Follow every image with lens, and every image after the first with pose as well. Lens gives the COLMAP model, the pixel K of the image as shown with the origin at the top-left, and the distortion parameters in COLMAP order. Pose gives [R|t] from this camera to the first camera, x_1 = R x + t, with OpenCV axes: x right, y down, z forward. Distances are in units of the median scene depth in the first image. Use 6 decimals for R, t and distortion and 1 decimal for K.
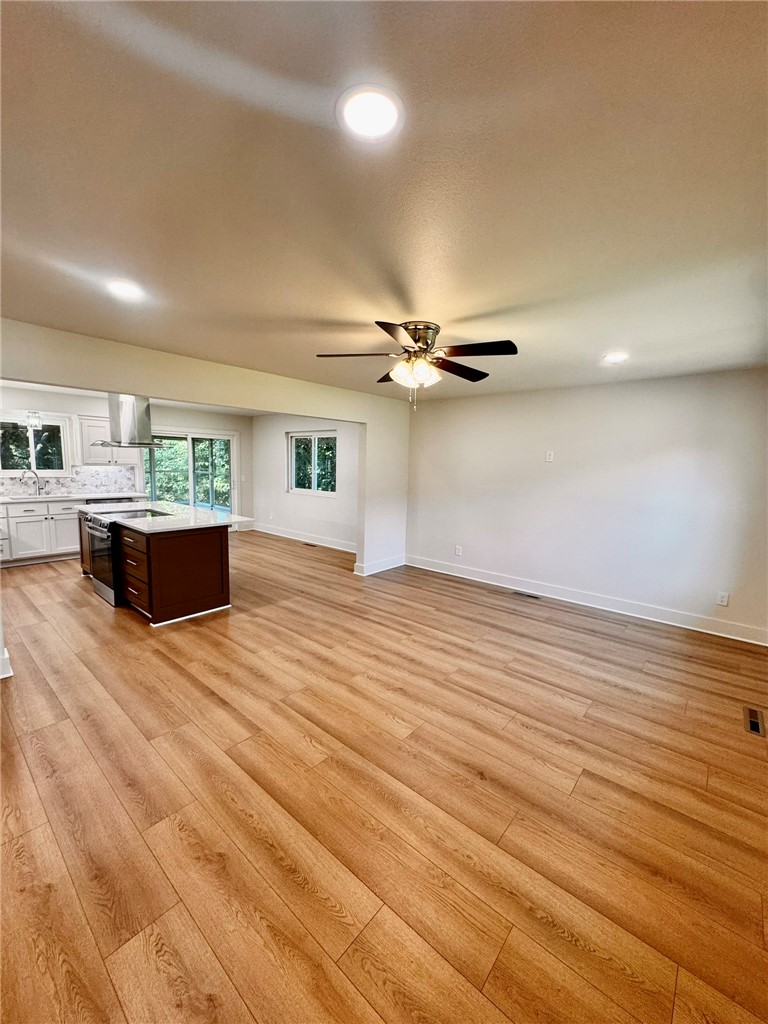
lens RADIAL K [[409.6, 0, 384.0], [0, 409.6, 512.0], [0, 0, 1]] dist [-0.002198, -0.000335]
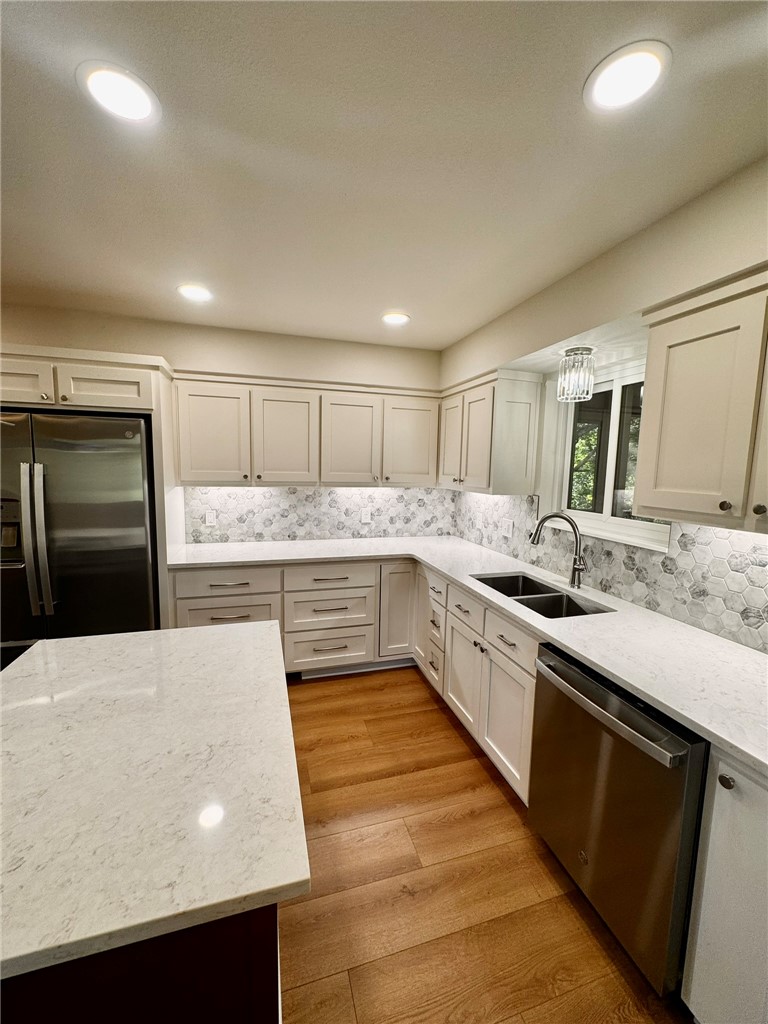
lens RADIAL K [[409.6, 0, 384.0], [0, 409.6, 512.0], [0, 0, 1]] dist [-0.002198, -0.000335]
pose [[-0.536451, 0.058539, -0.841899, -0.798947], [-0.139849, 0.977633, 0.157088, -0.242120], [0.832264, 0.202009, -0.516265, 1.822906]]
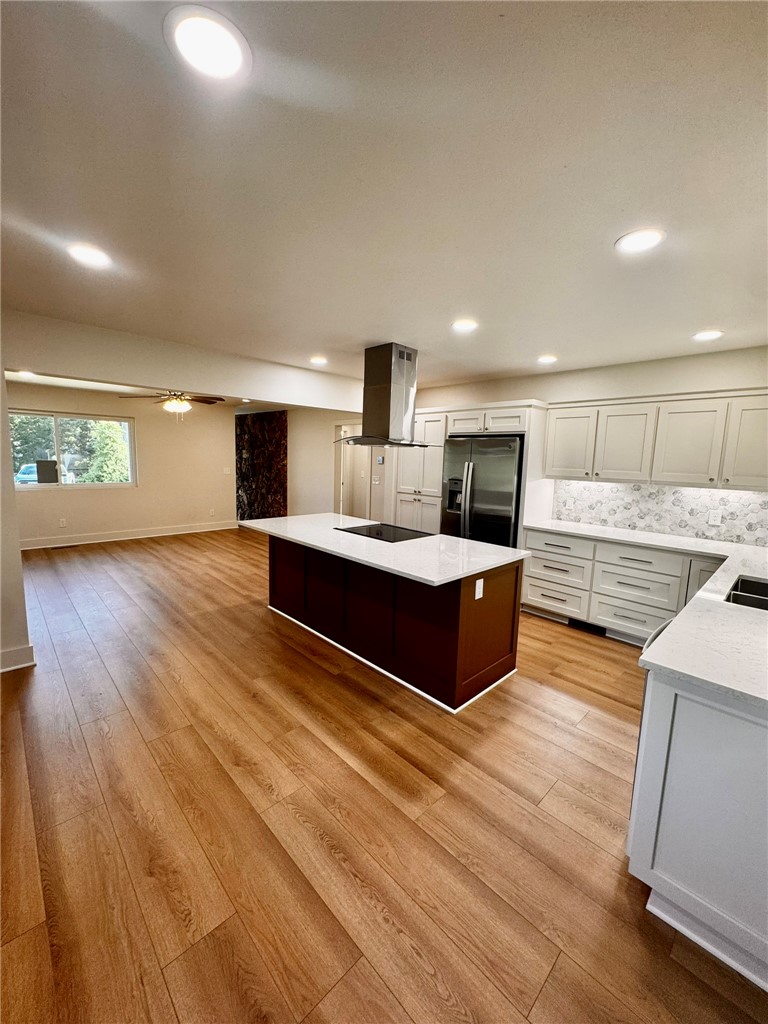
lens RADIAL K [[409.6, 0, 384.0], [0, 409.6, 512.0], [0, 0, 1]] dist [-0.002198, -0.000335]
pose [[-0.994044, -0.066369, 0.086434, -0.897151], [-0.042056, 0.965343, 0.257574, -0.308686], [-0.100533, 0.252405, -0.962385, 2.319601]]
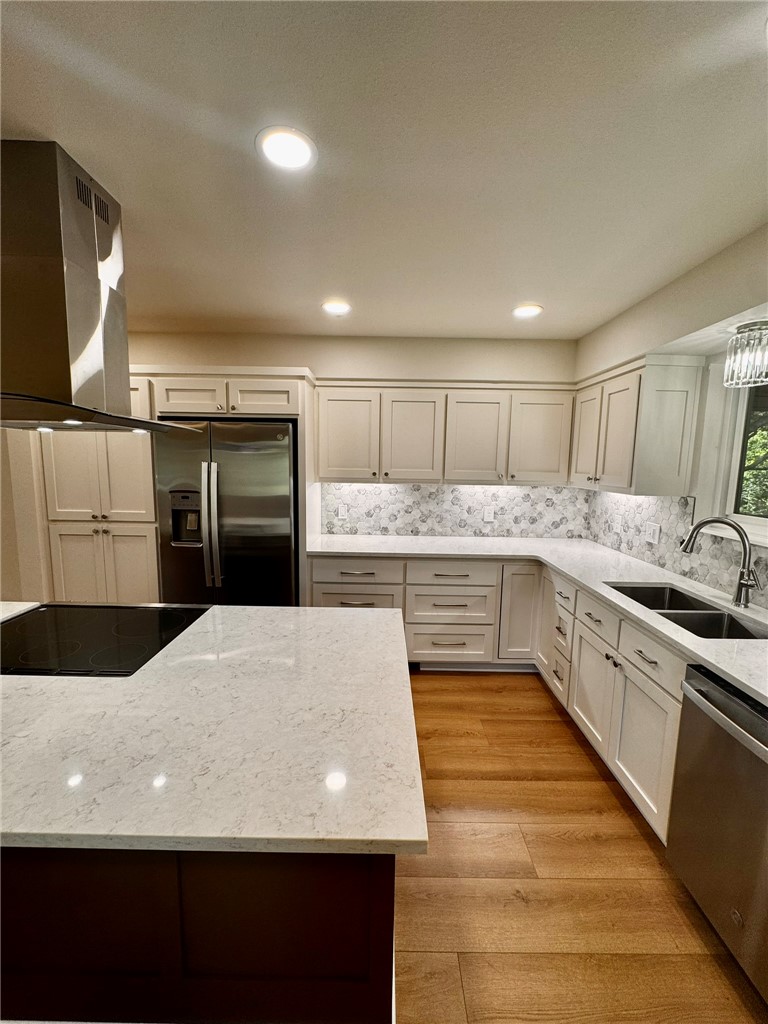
lens RADIAL K [[409.6, 0, 384.0], [0, 409.6, 512.0], [0, 0, 1]] dist [-0.002198, -0.000335]
pose [[-0.758476, 0.042164, -0.650336, -0.785800], [-0.117124, 0.972837, 0.199674, -0.242249], [0.641090, 0.227618, -0.732935, 1.830376]]
